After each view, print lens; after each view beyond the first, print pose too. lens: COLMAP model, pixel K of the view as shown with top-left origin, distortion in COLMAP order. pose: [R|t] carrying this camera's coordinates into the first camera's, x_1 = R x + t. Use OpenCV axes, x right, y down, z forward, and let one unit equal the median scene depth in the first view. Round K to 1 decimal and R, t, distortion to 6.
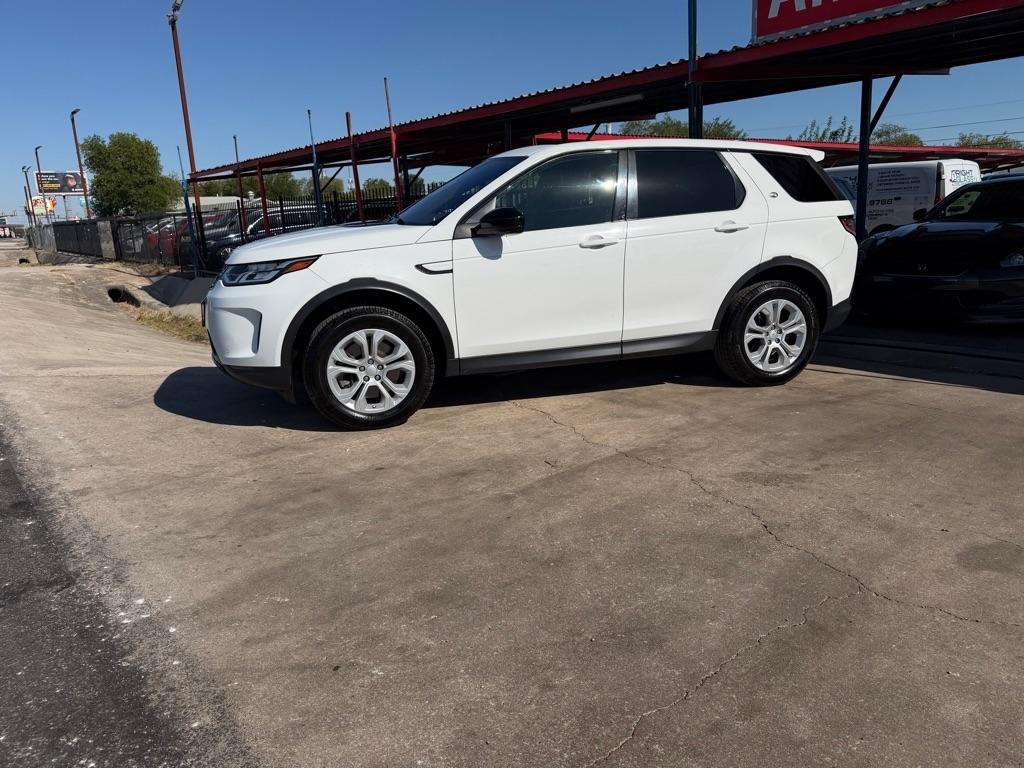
lens RADIAL K [[720.8, 0, 519.2], [0, 720.8, 380.9], [0, 0, 1]] dist [0.067414, -0.092097]
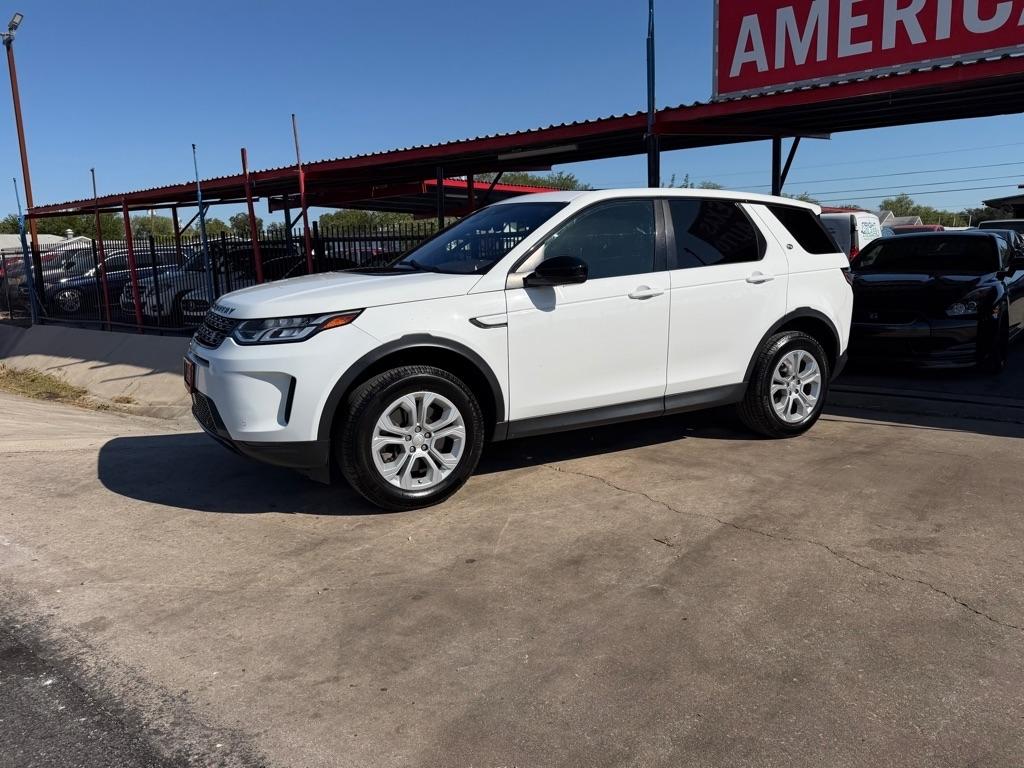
lens RADIAL K [[720.8, 0, 519.1], [0, 720.8, 368.7], [0, 0, 1]] dist [0.067414, -0.092097]
pose [[0.977592, -0.018307, 0.209712, -0.262645], [0.034004, 0.996861, -0.071491, -0.033060], [-0.207745, 0.077020, 0.975146, 0.130552]]
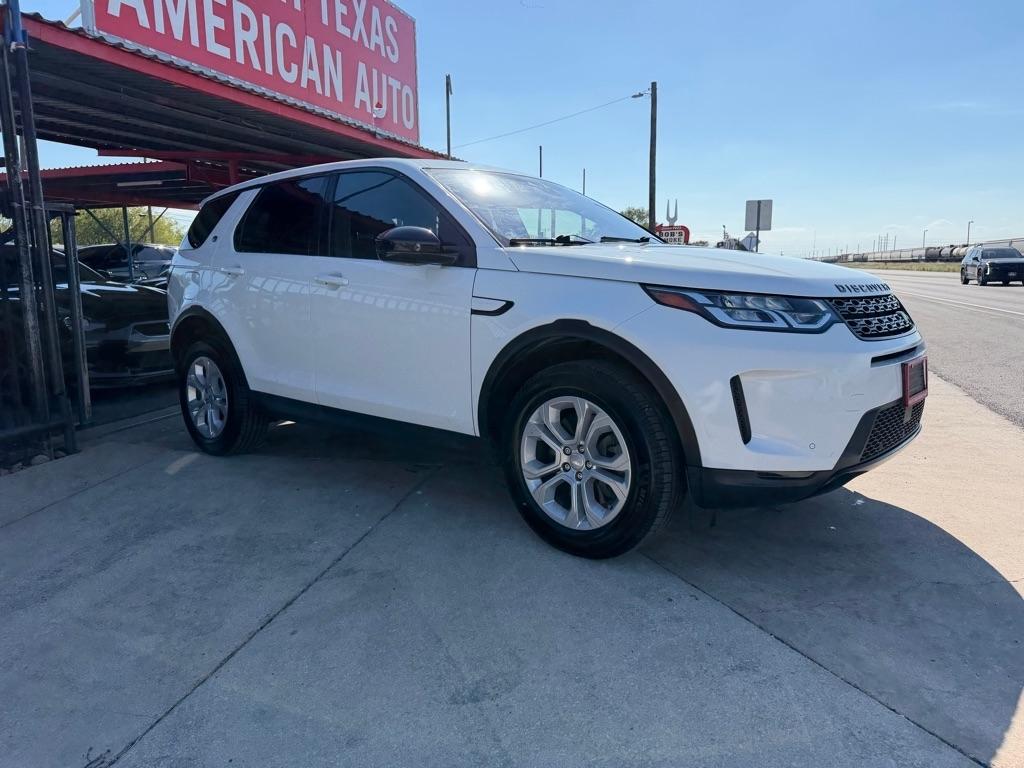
lens RADIAL K [[720.8, 0, 514.1], [0, 720.8, 381.1], [0, 0, 1]] dist [0.067414, -0.092097]
pose [[-0.549220, -0.114376, 0.827814, -0.871573], [0.189228, 0.947839, 0.256504, -0.368884], [-0.813972, 0.297522, -0.498929, 1.733799]]
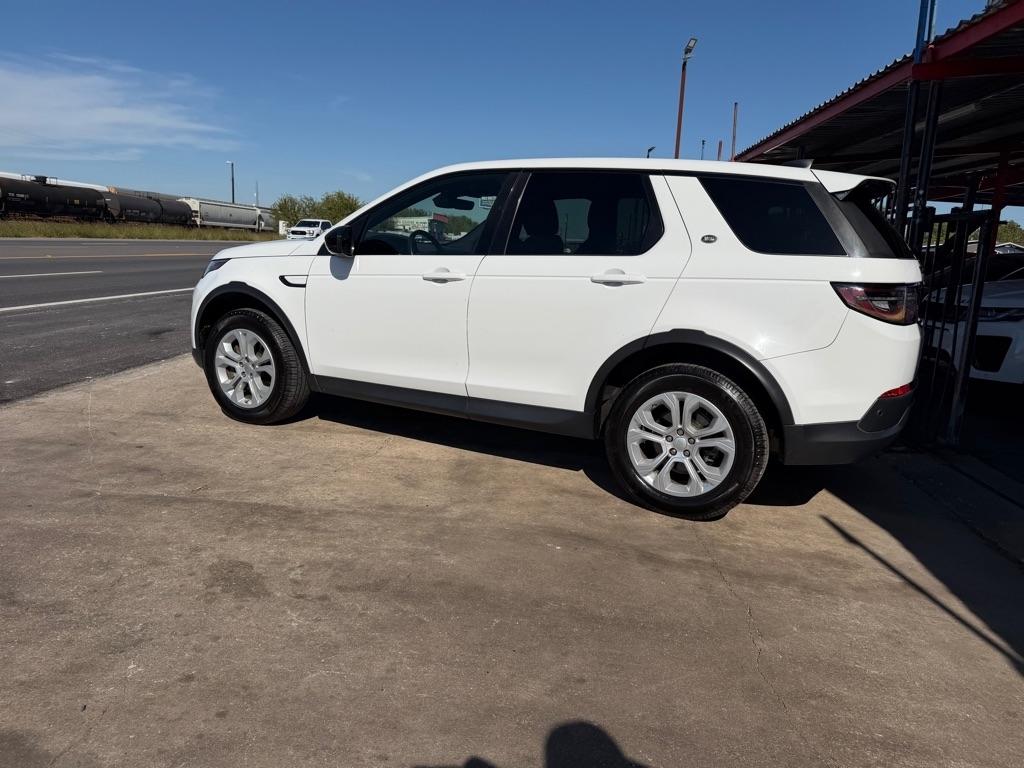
lens RADIAL K [[720.8, 0, 522.1], [0, 720.8, 379.3], [0, 0, 1]] dist [0.067414, -0.092097]
pose [[0.707829, 0.196742, -0.678432, 0.815328], [-0.228172, 0.972626, 0.043998, -0.137780], [0.668517, 0.123656, 0.733345, 0.473831]]
